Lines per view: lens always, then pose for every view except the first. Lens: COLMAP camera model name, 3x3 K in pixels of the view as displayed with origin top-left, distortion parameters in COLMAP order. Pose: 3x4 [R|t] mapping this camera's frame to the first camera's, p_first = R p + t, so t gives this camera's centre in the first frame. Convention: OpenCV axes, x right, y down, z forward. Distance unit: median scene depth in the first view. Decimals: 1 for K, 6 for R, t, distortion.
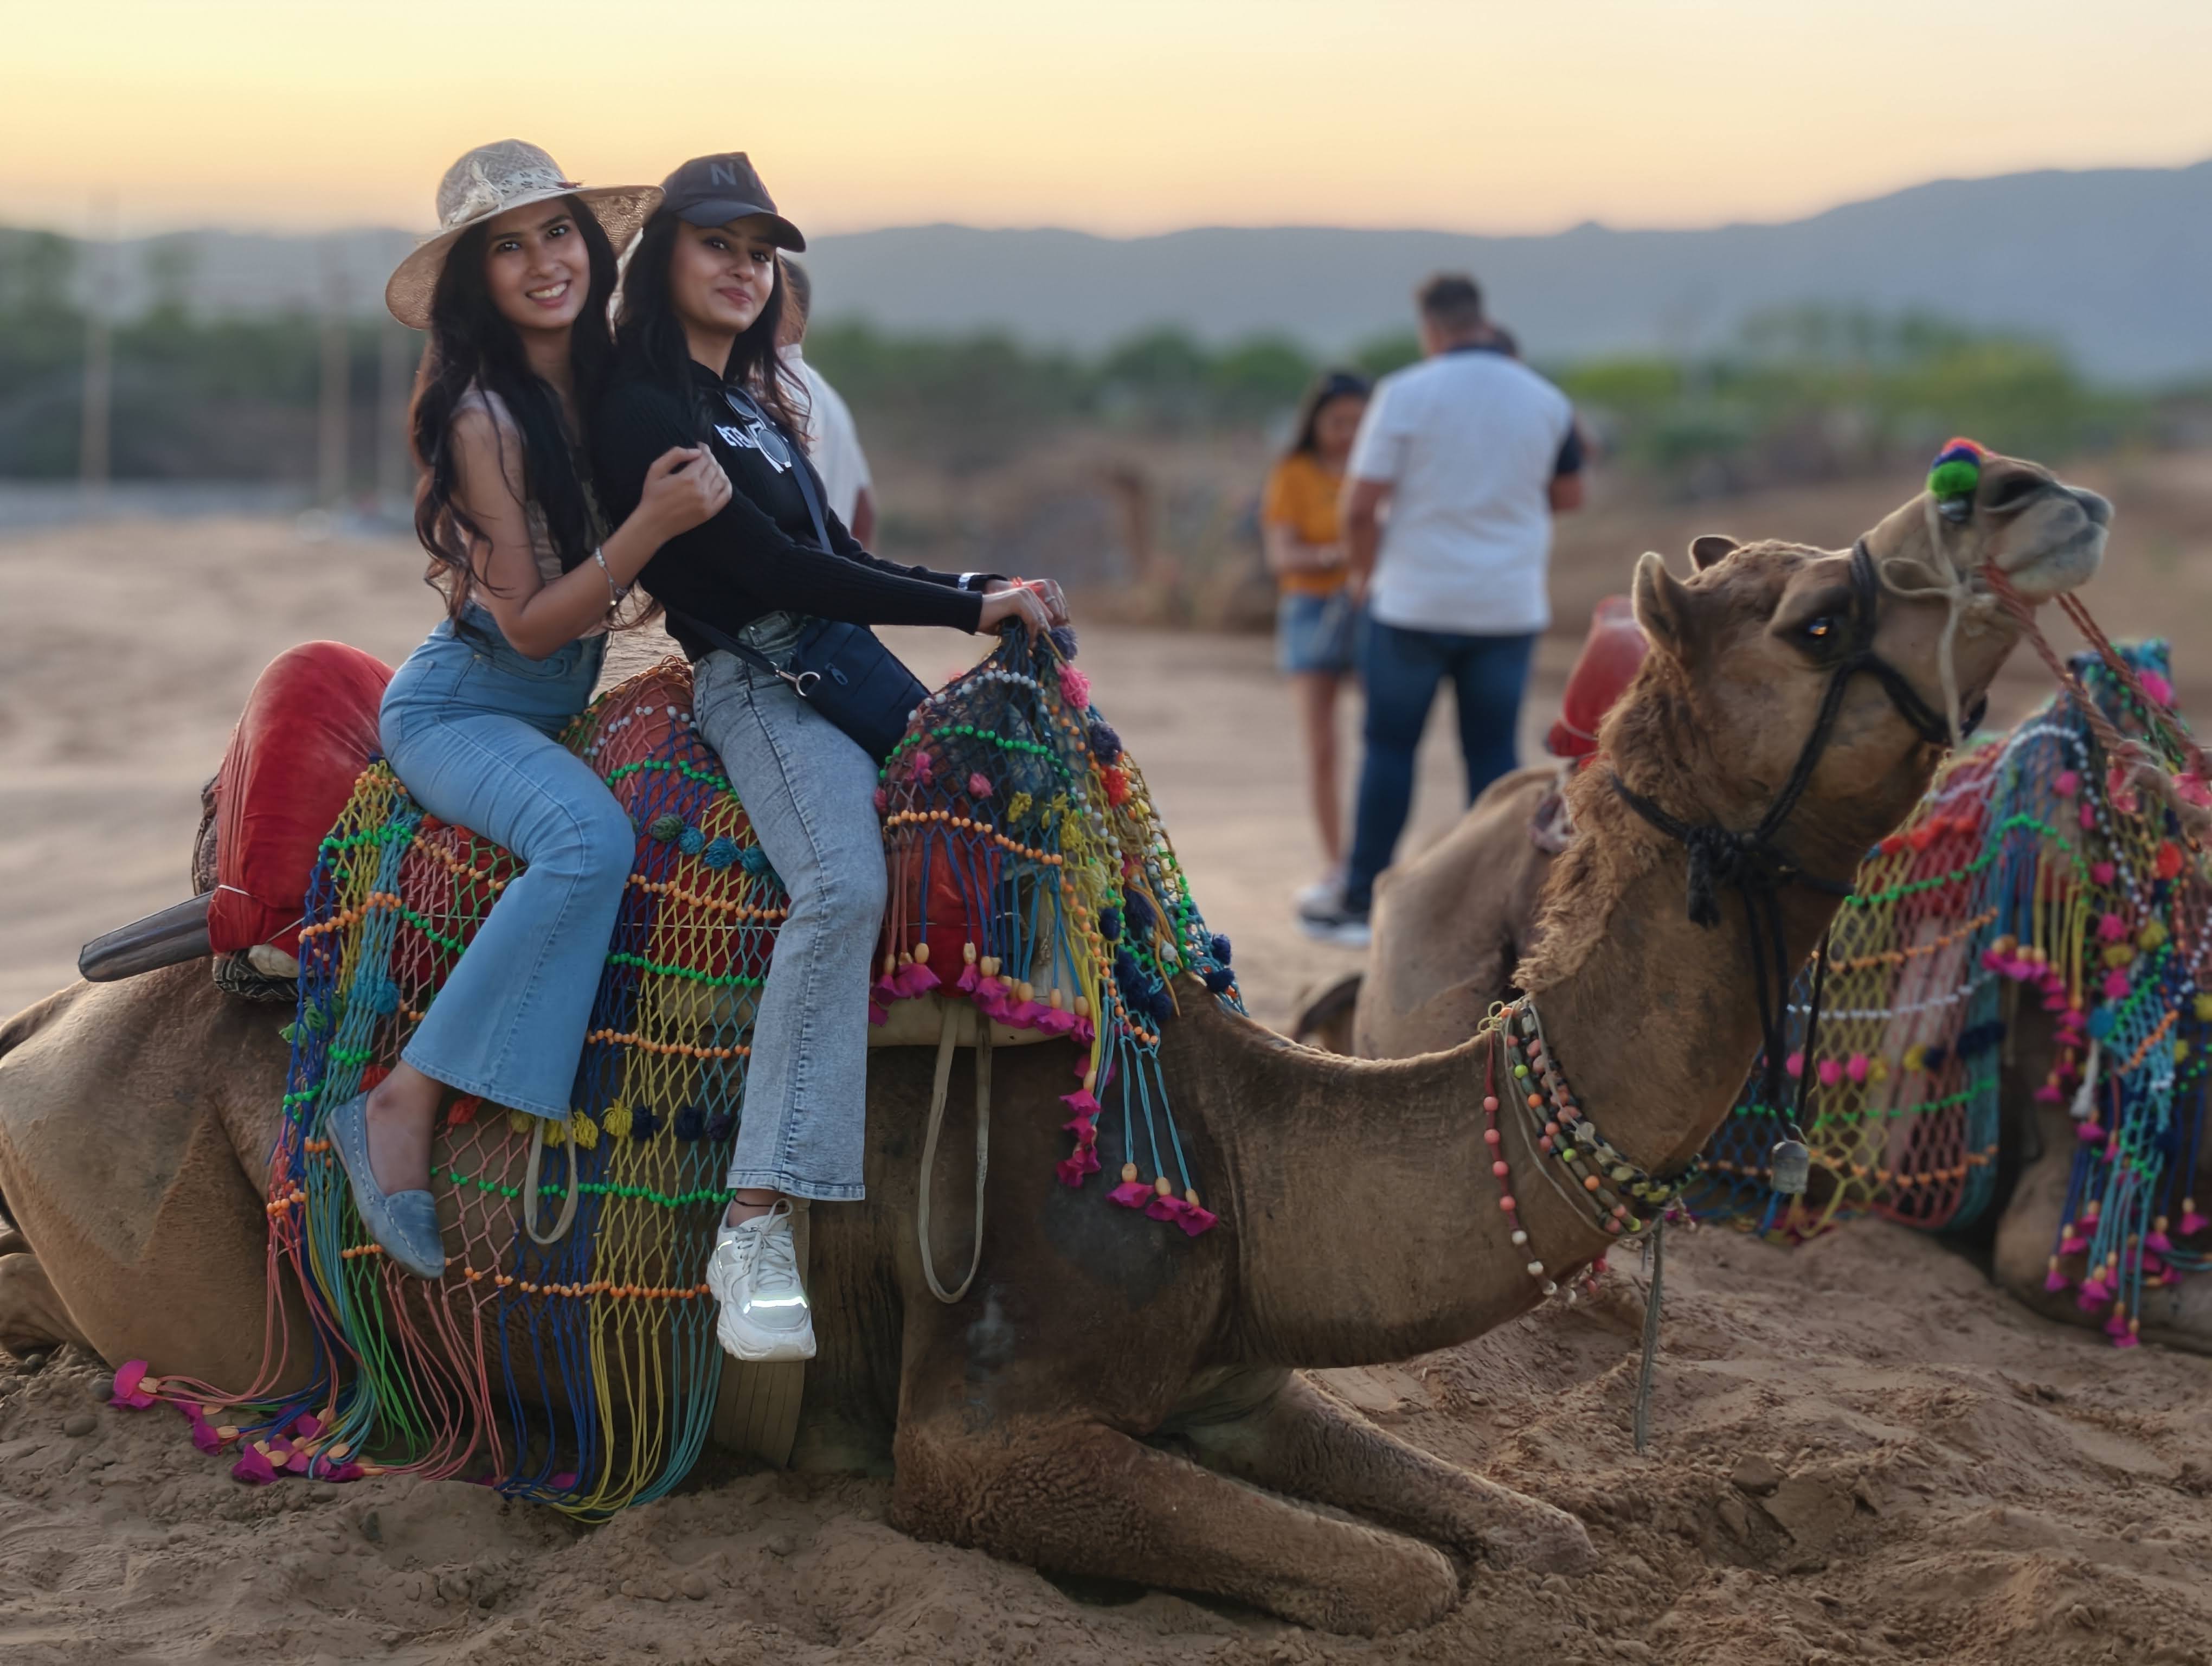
lens RADIAL K [[3211.5, 0, 1106.0], [0, 3211.5, 833.0], [0, 0, 1]] dist [0.118544, -0.768639]
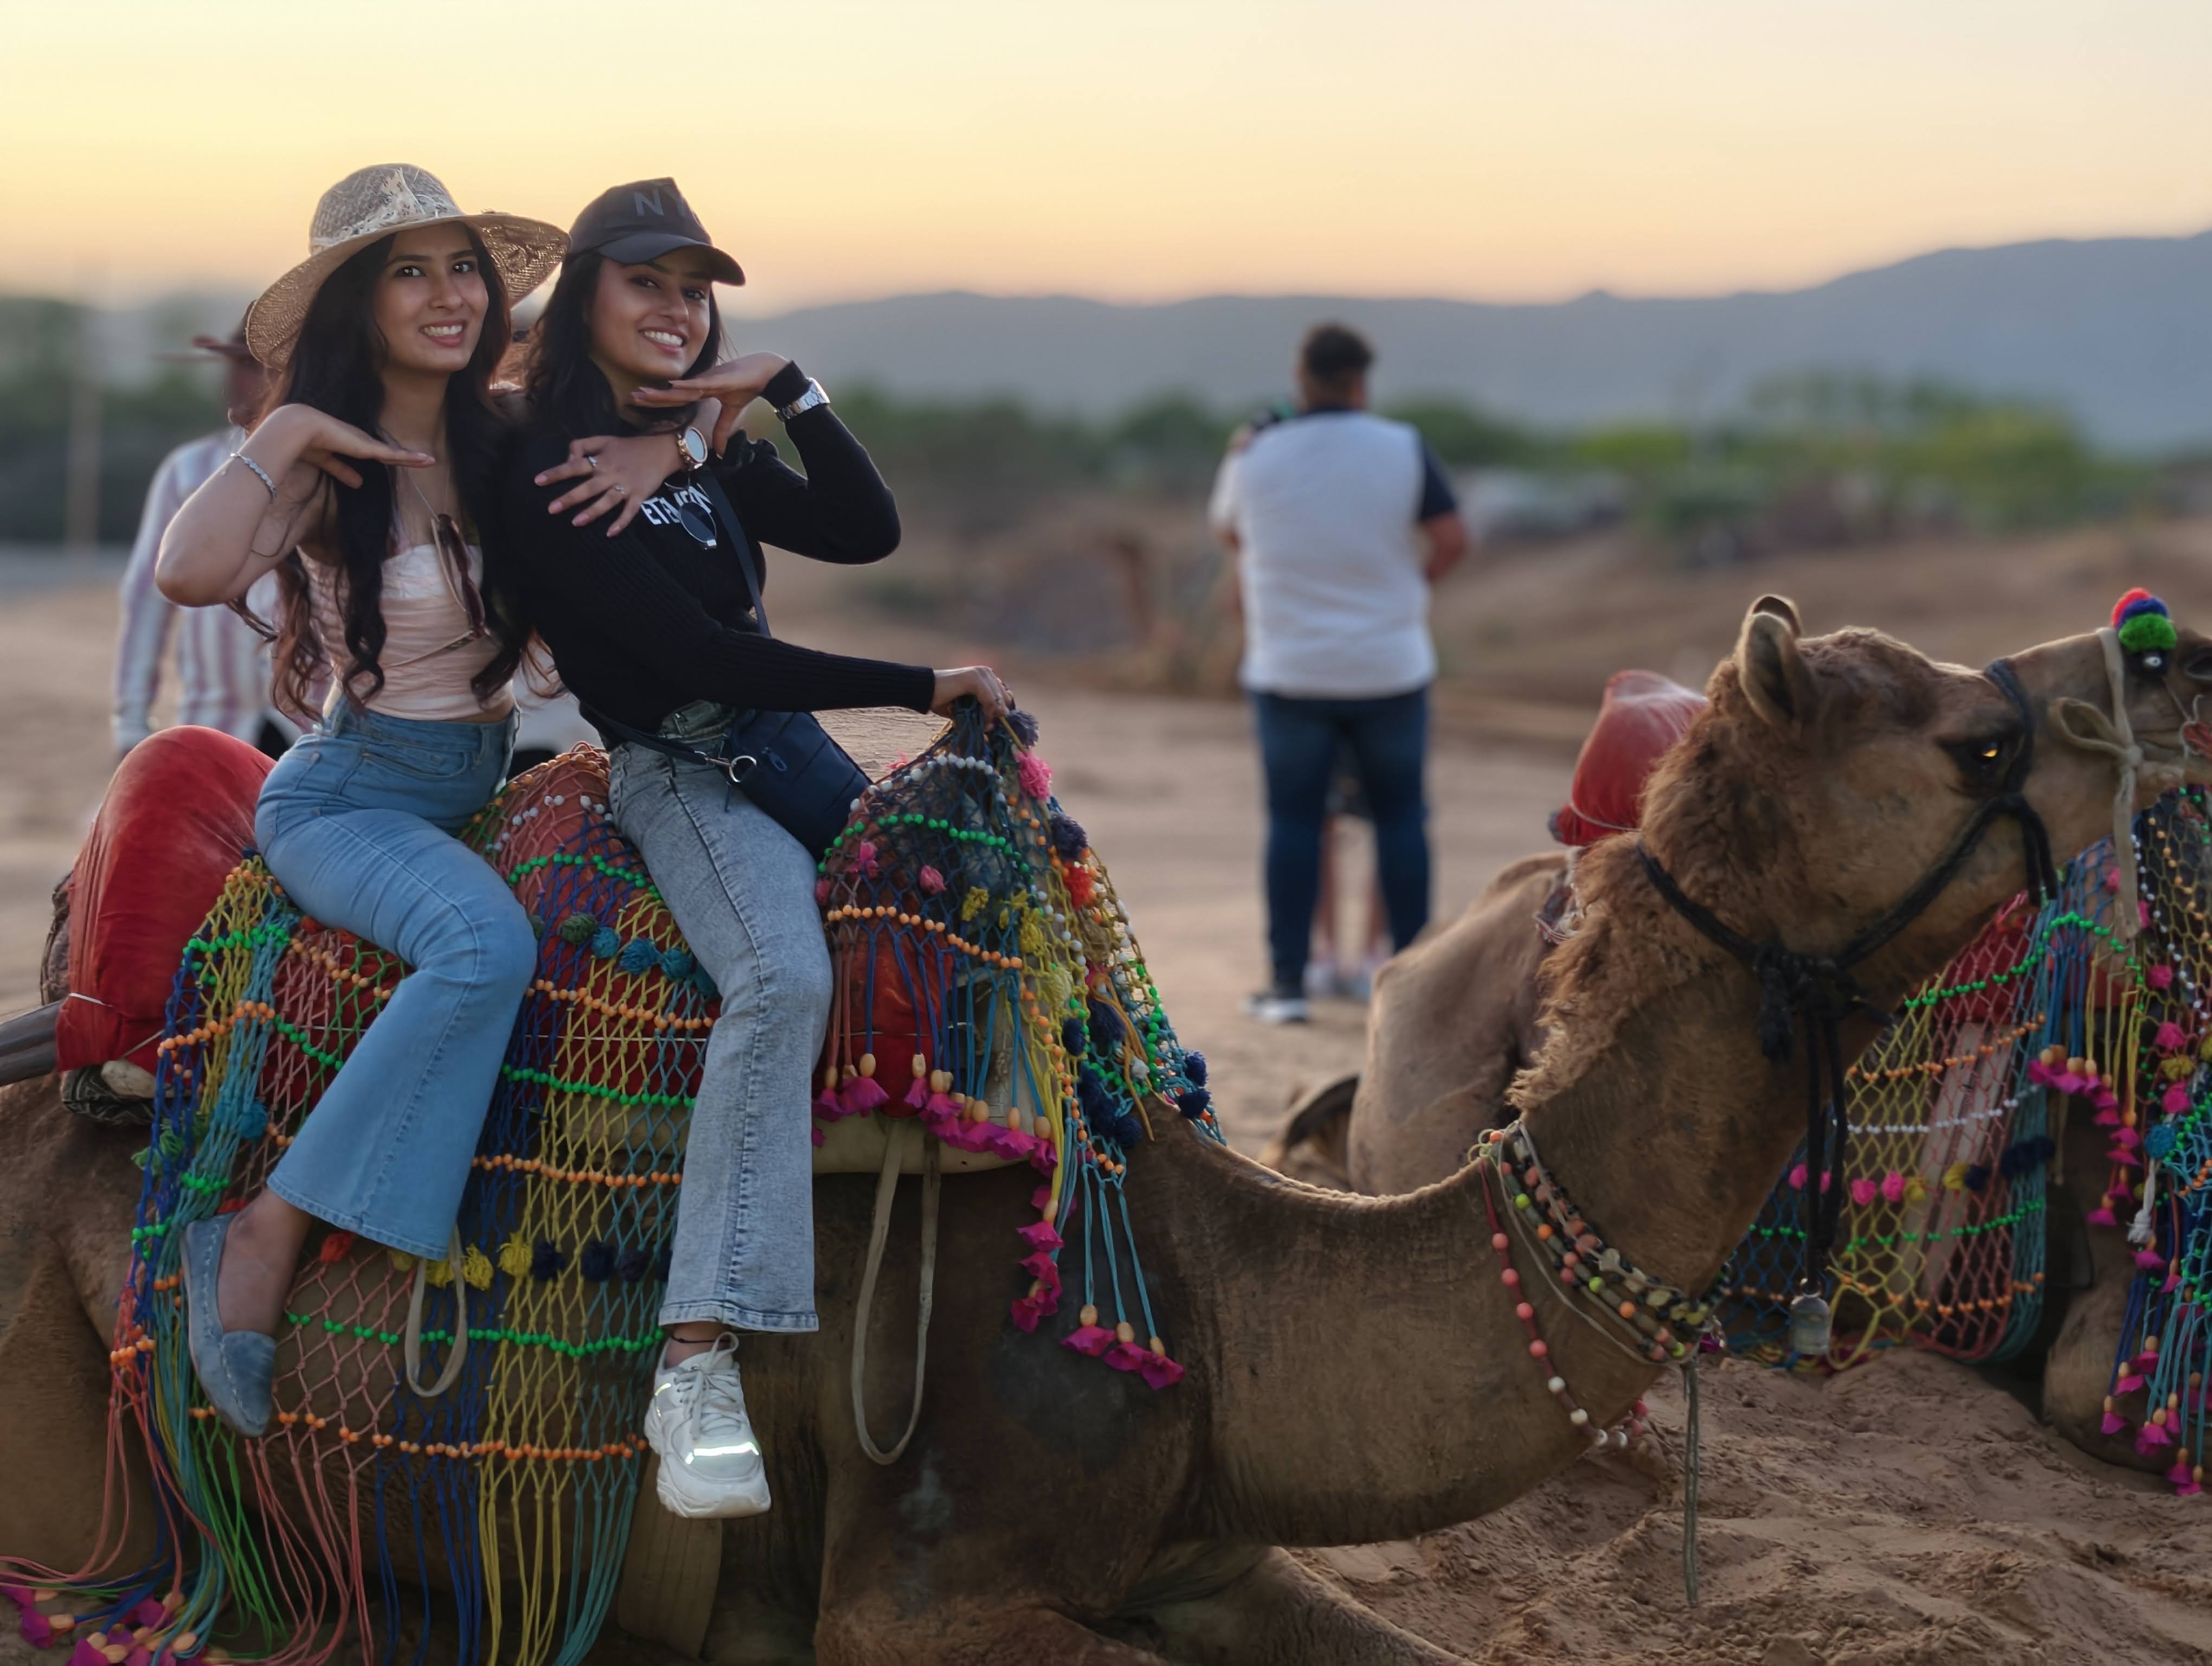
lens RADIAL K [[3218.9, 0, 1106.0], [0, 3218.9, 833.0], [0, 0, 1]] dist [0.031701, 0.040912]
pose [[0.999971, 0.007403, -0.001548, 0.011651], [-0.007431, 0.999795, -0.018841, -0.012089], [0.001408, 0.018852, 0.999821, 0.099748]]
